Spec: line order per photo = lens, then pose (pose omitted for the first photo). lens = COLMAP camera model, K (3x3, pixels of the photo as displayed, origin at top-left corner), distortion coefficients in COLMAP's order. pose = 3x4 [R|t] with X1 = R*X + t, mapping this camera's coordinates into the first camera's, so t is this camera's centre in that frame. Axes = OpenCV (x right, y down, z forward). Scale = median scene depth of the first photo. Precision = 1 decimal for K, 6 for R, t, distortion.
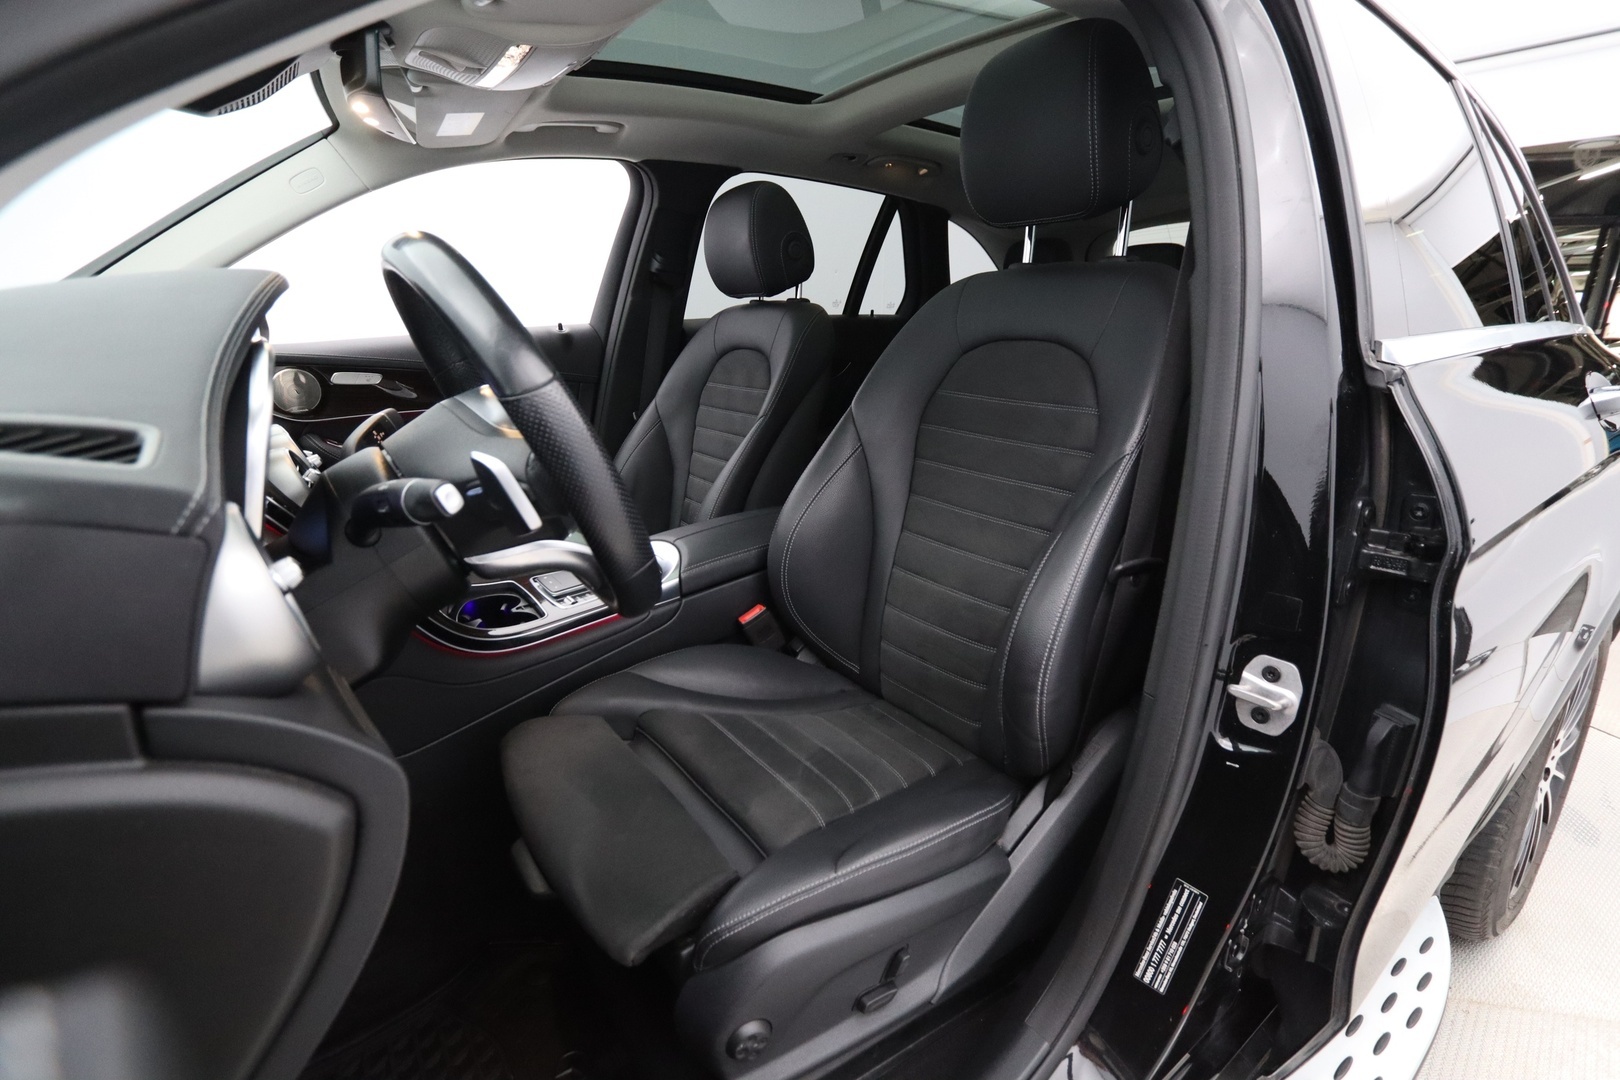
lens RADIAL K [[752.5, 0, 811.0], [0, 752.5, 540.6], [0, 0, 1]] dist [-0.018436, 0.000201]
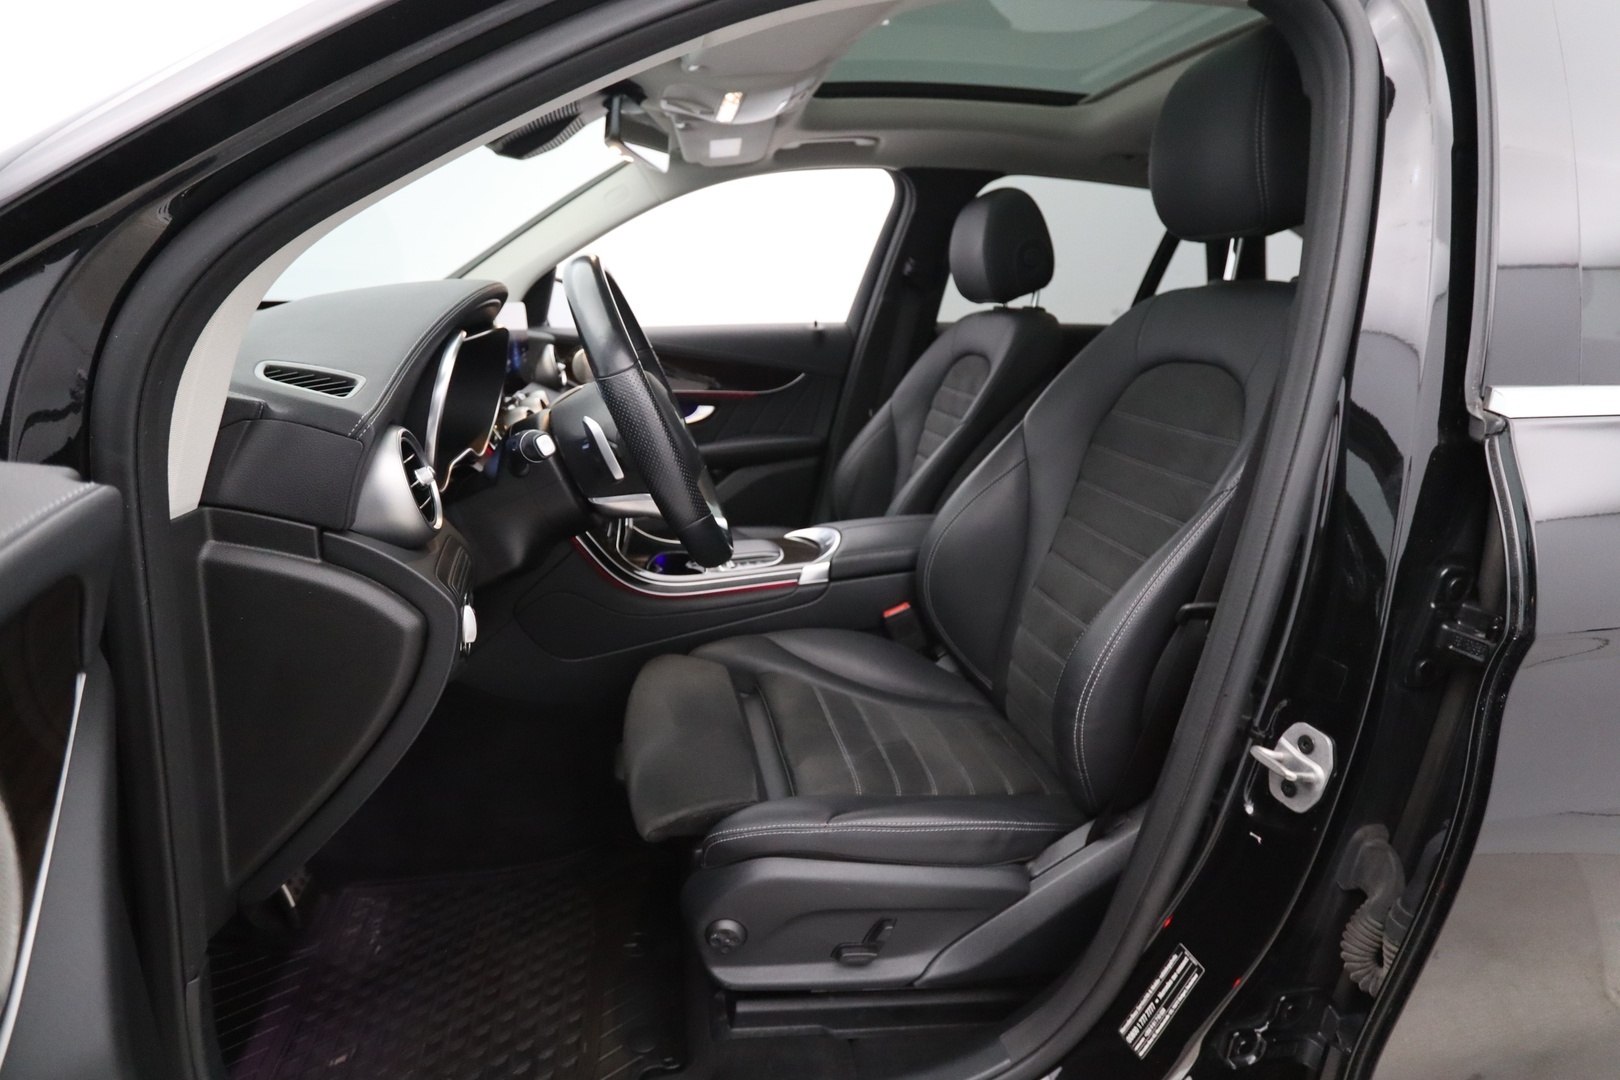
lens RADIAL K [[837.9, 0, 809.0], [0, 837.9, 541.7], [0, 0, 1]] dist [-0.022757, 0.001423]
pose [[0.902361, 0.147480, -0.404963, 0.380501], [-0.156931, 0.987559, 0.009970, 0.018234], [0.401395, 0.054555, 0.914279, -0.144567]]
